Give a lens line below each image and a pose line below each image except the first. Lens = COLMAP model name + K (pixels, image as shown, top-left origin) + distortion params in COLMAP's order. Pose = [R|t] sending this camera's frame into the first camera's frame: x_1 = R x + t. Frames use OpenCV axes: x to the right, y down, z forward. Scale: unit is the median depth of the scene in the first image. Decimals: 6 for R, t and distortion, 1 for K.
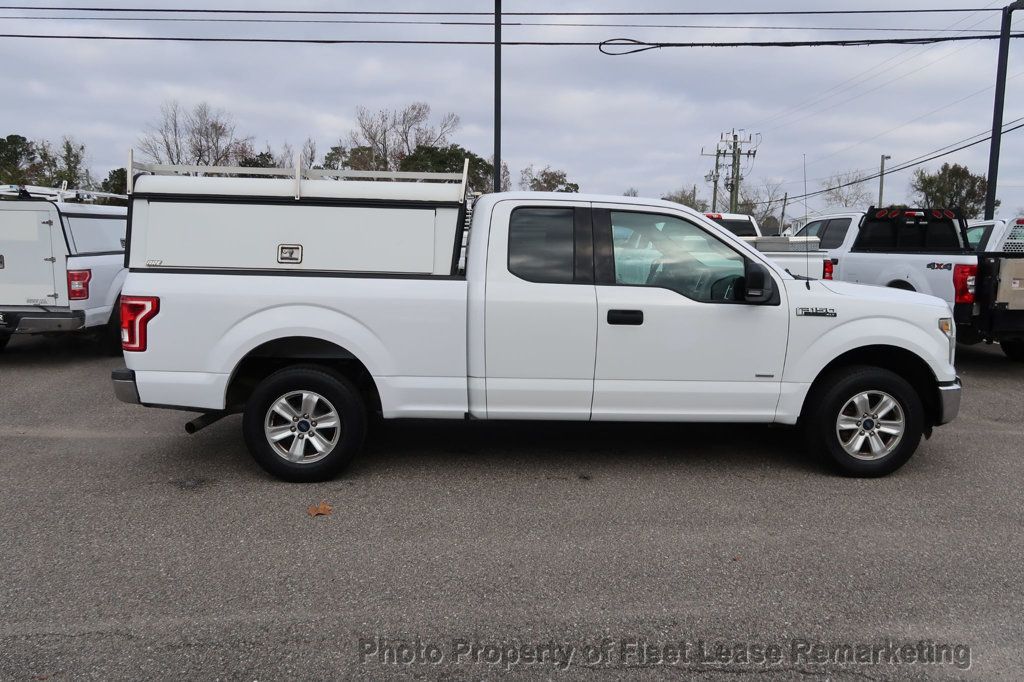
lens RADIAL K [[710.5, 0, 510.7], [0, 710.5, 337.3], [0, 0, 1]] dist [-0.033902, 0.017874]
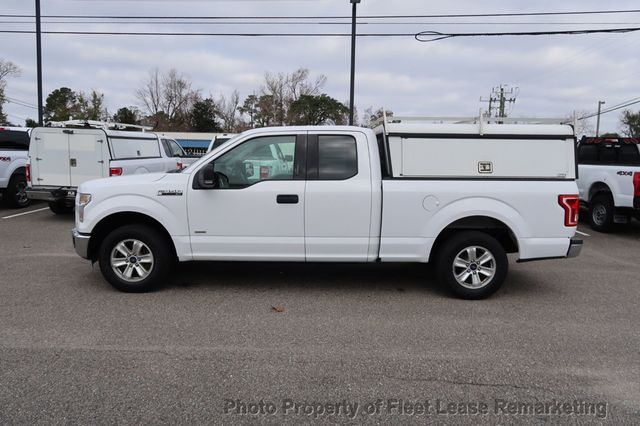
lens RADIAL K [[444.1, 0, 319.2], [0, 444.1, 210.7], [0, 0, 1]] dist [-0.033902, 0.017874]
pose [[0.996366, 0.022205, -0.082235, -0.003530], [-0.022764, 0.999724, -0.005866, 0.003716], [0.082082, 0.007717, 0.996596, -0.035354]]
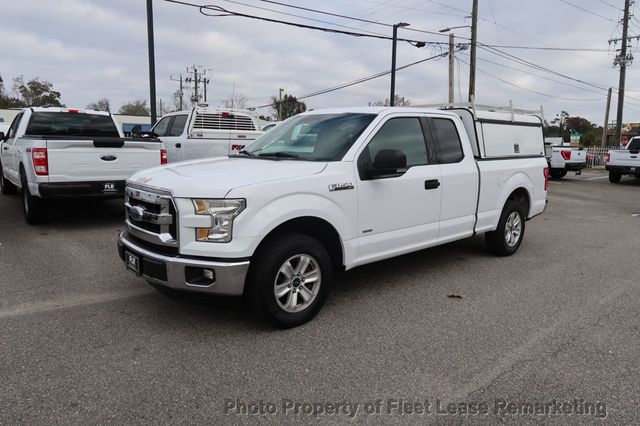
lens RADIAL K [[444.1, 0, 319.2], [0, 444.1, 210.7], [0, 0, 1]] dist [-0.033902, 0.017874]
pose [[0.801126, -0.084315, 0.592527, -0.278213], [0.063729, 0.996416, 0.055622, -0.008963], [-0.595093, -0.006799, 0.803628, 0.072497]]
